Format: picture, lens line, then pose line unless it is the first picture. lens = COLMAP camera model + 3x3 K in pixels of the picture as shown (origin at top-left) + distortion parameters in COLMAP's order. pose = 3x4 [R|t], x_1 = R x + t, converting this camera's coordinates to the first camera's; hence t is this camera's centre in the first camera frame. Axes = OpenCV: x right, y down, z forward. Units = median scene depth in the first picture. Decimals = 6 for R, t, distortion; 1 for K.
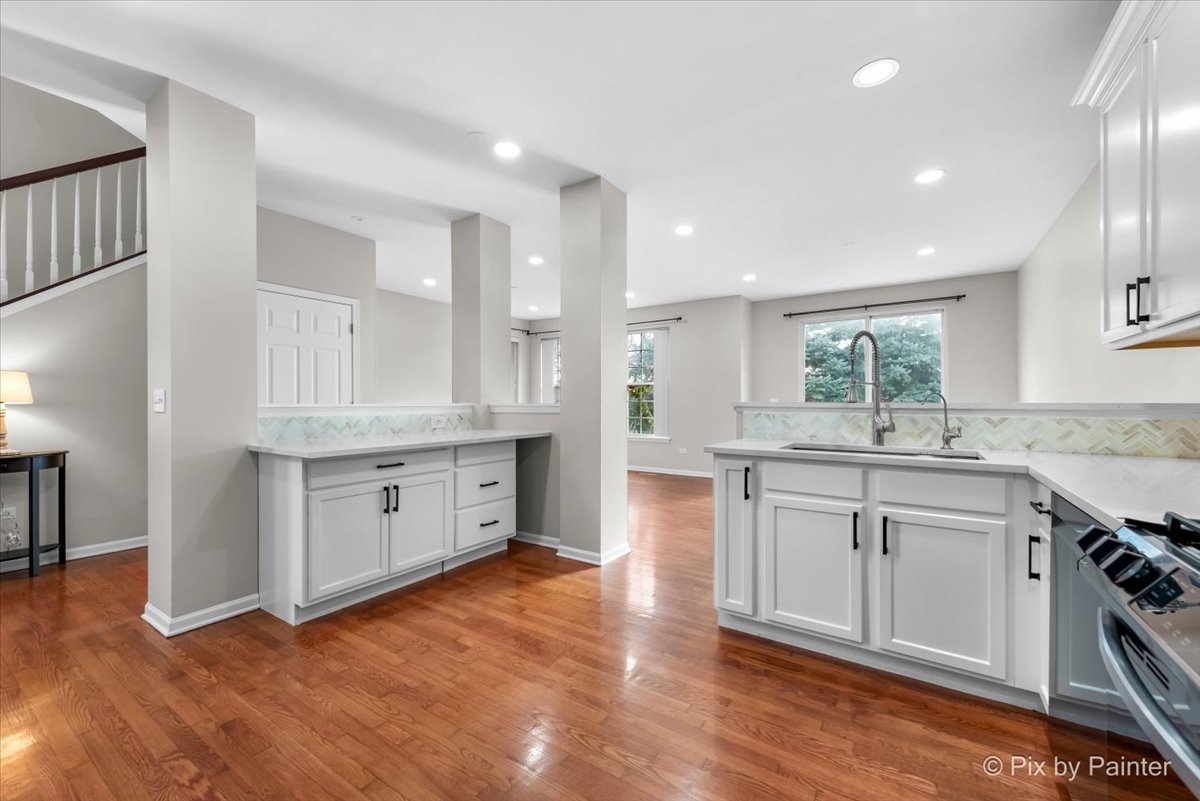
lens RADIAL K [[480.0, 0, 599.6], [0, 480.0, 401.0], [0, 0, 1]] dist [0.009092, -0.000622]
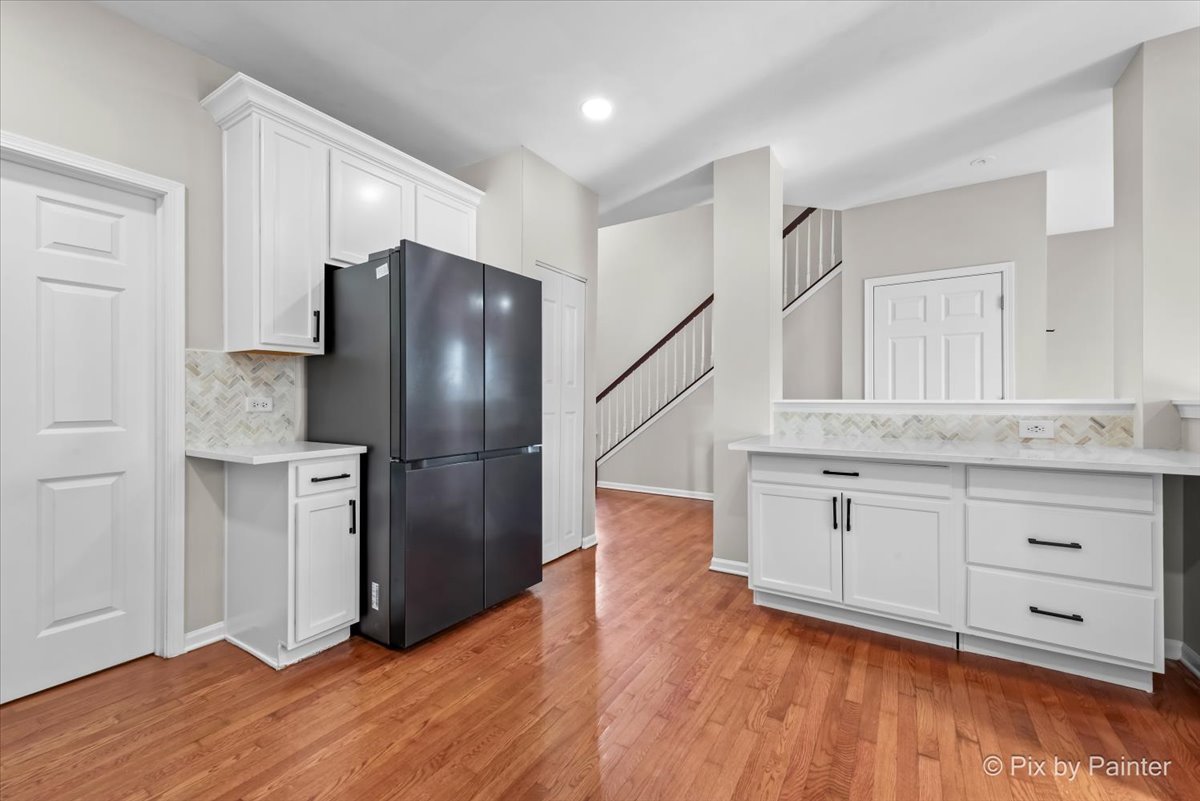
lens RADIAL K [[480.0, 0, 607.6], [0, 480.0, 395.8], [0, 0, 1]] dist [0.009092, -0.000622]
pose [[0.032255, -0.004714, -0.999469, 0.383147], [0.004087, 0.999981, -0.004584, 0.000920], [0.999471, -0.003937, 0.032273, 0.552282]]
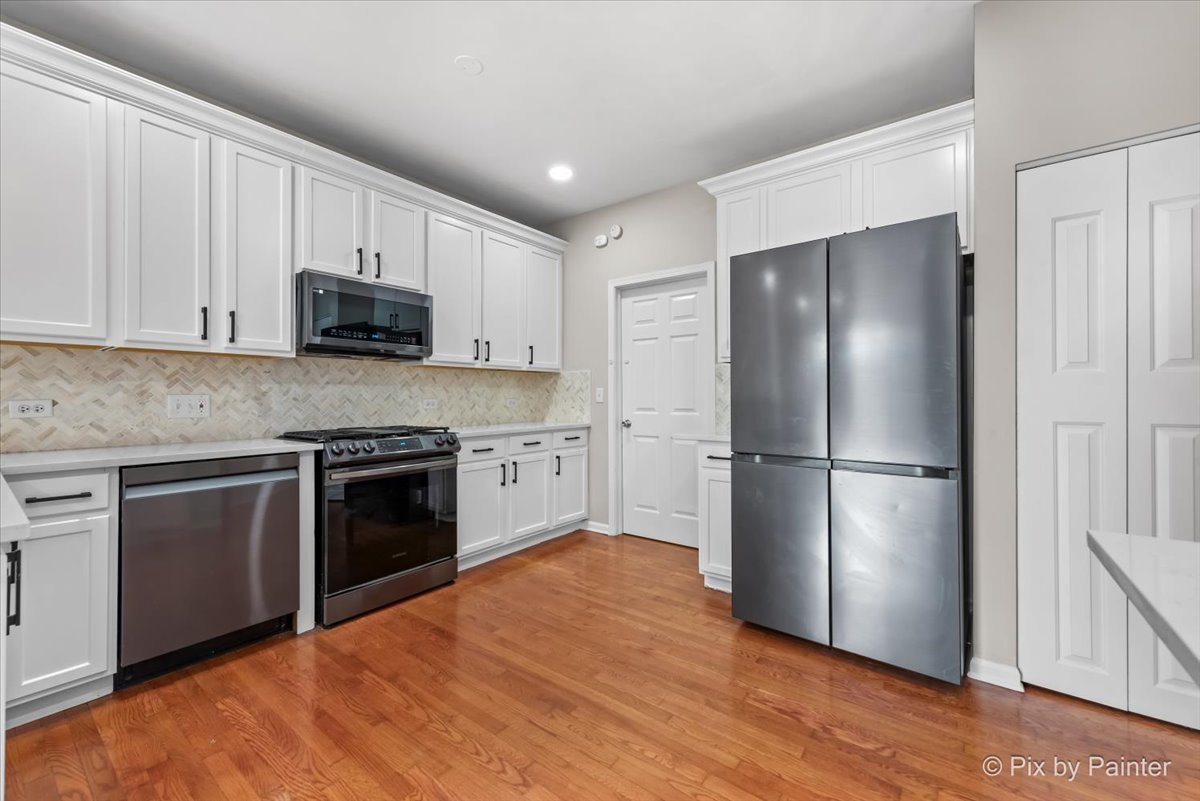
lens RADIAL K [[480.0, 0, 606.8], [0, 480.0, 396.8], [0, 0, 1]] dist [0.009092, -0.000622]
pose [[-0.998461, 0.001152, 0.055452, -0.197371], [0.001015, 0.999996, -0.002500, 0.002007], [-0.055455, -0.002440, -0.998458, 1.113746]]
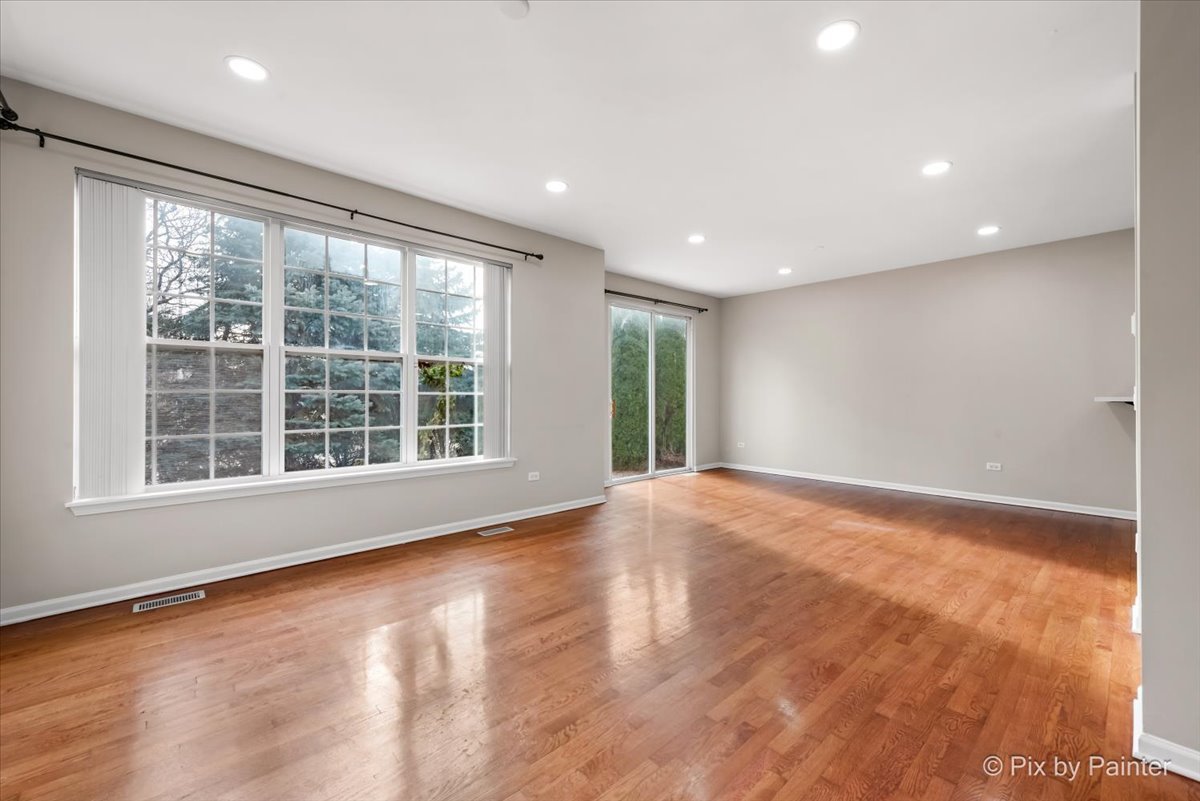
lens RADIAL K [[480.0, 0, 599.5], [0, 480.0, 396.5], [0, 0, 1]] dist [0.009092, -0.000622]
pose [[0.245337, 0.001917, 0.969436, -1.042386], [-0.004537, 0.999989, -0.000829, 0.008927], [-0.969427, -0.004195, 0.245343, 2.046817]]
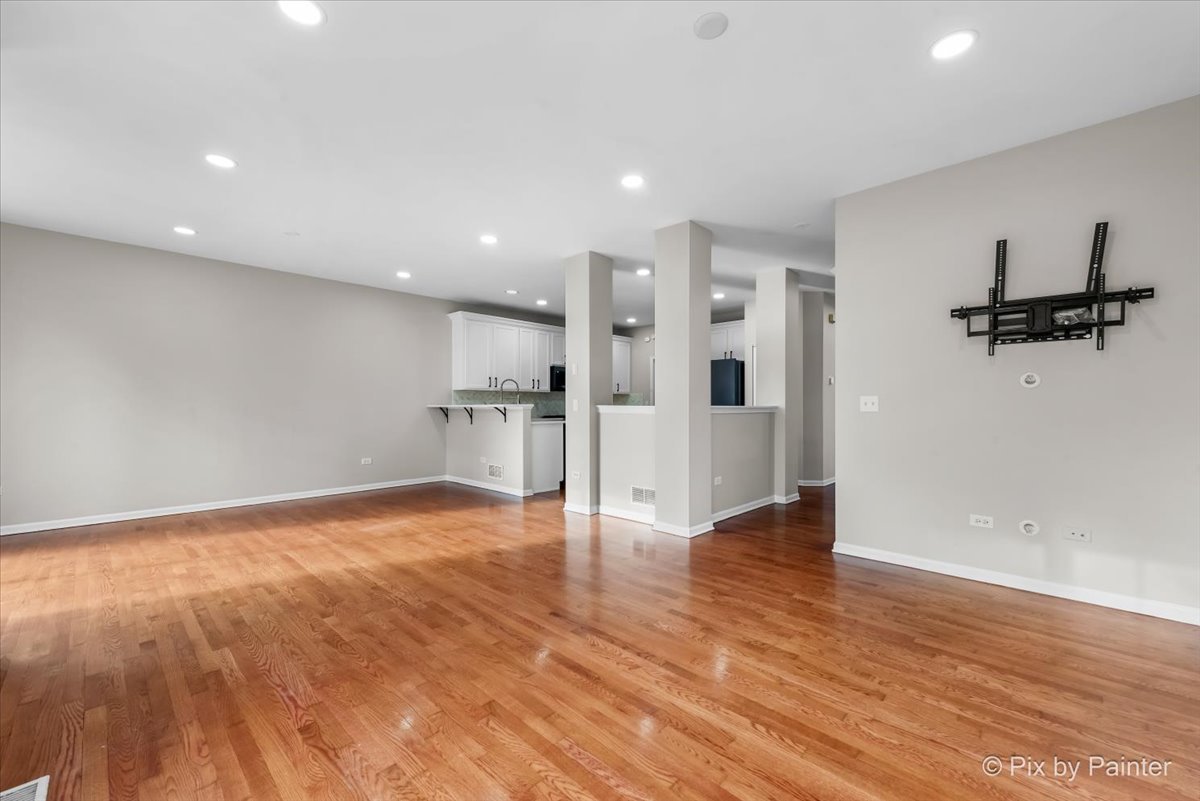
lens RADIAL K [[480.0, 0, 603.0], [0, 480.0, 404.3], [0, 0, 1]] dist [0.009092, -0.000622]
pose [[-0.982992, 0.000632, 0.183646, -0.410249], [-0.000187, 0.999990, -0.004442, 0.011301], [-0.183647, -0.004401, -0.982982, 3.024308]]
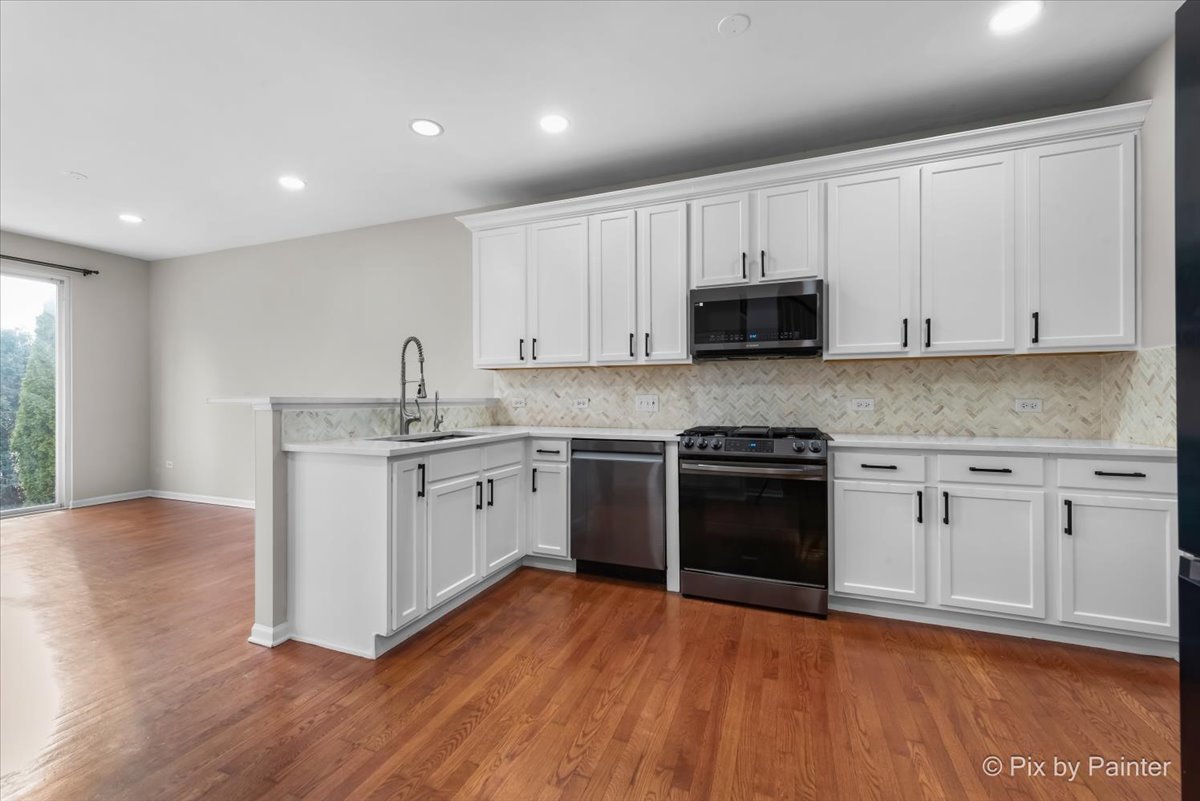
lens RADIAL K [[496.2, 0, 590.6], [0, 496.2, 397.9], [0, 0, 1]] dist [0.010515, -0.000491]
pose [[-0.200180, -0.001481, 0.979758, -0.601916], [-0.001049, 0.999999, 0.001298, 0.001290], [-0.979758, -0.000768, -0.200182, 0.690542]]
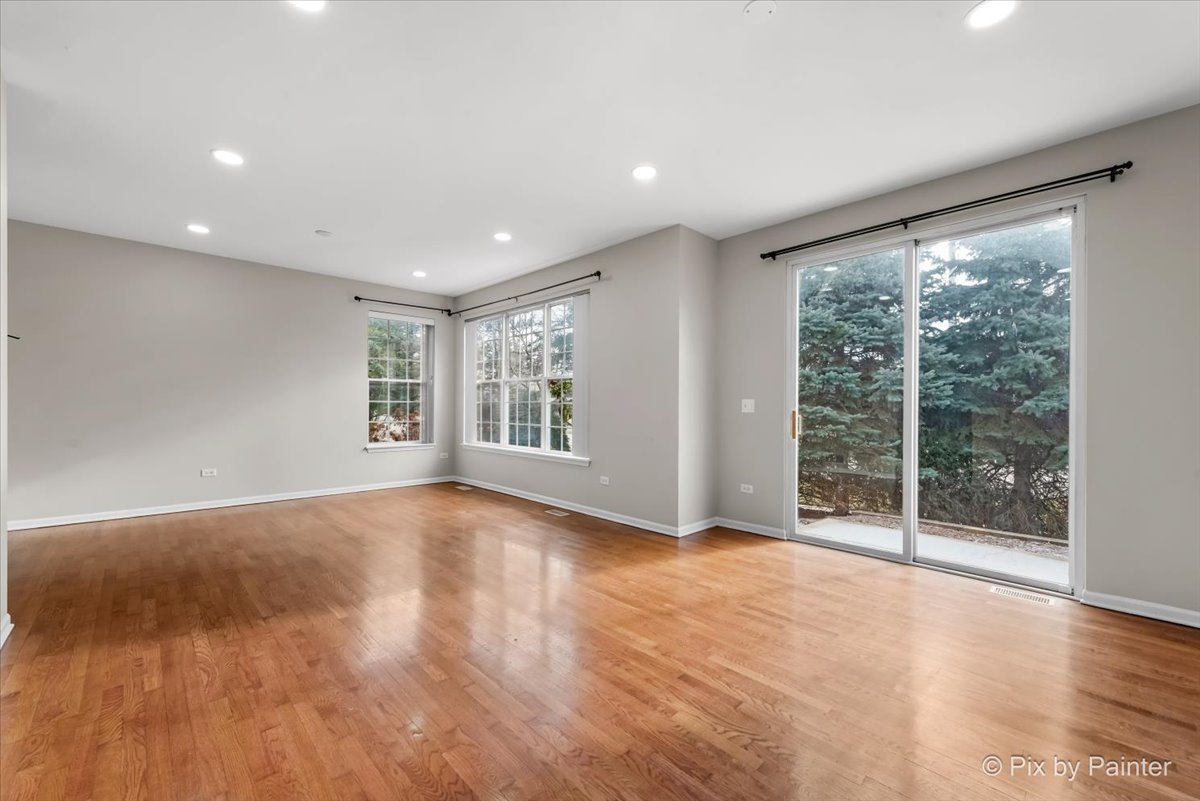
lens RADIAL K [[480.0, 0, 602.1], [0, 480.0, 402.3], [0, 0, 1]] dist [0.009092, -0.000622]
pose [[0.975966, 0.004366, -0.217879, 0.820859], [-0.005481, 0.999975, -0.004514, 0.007784], [0.217854, 0.005600, 0.975965, 0.991202]]
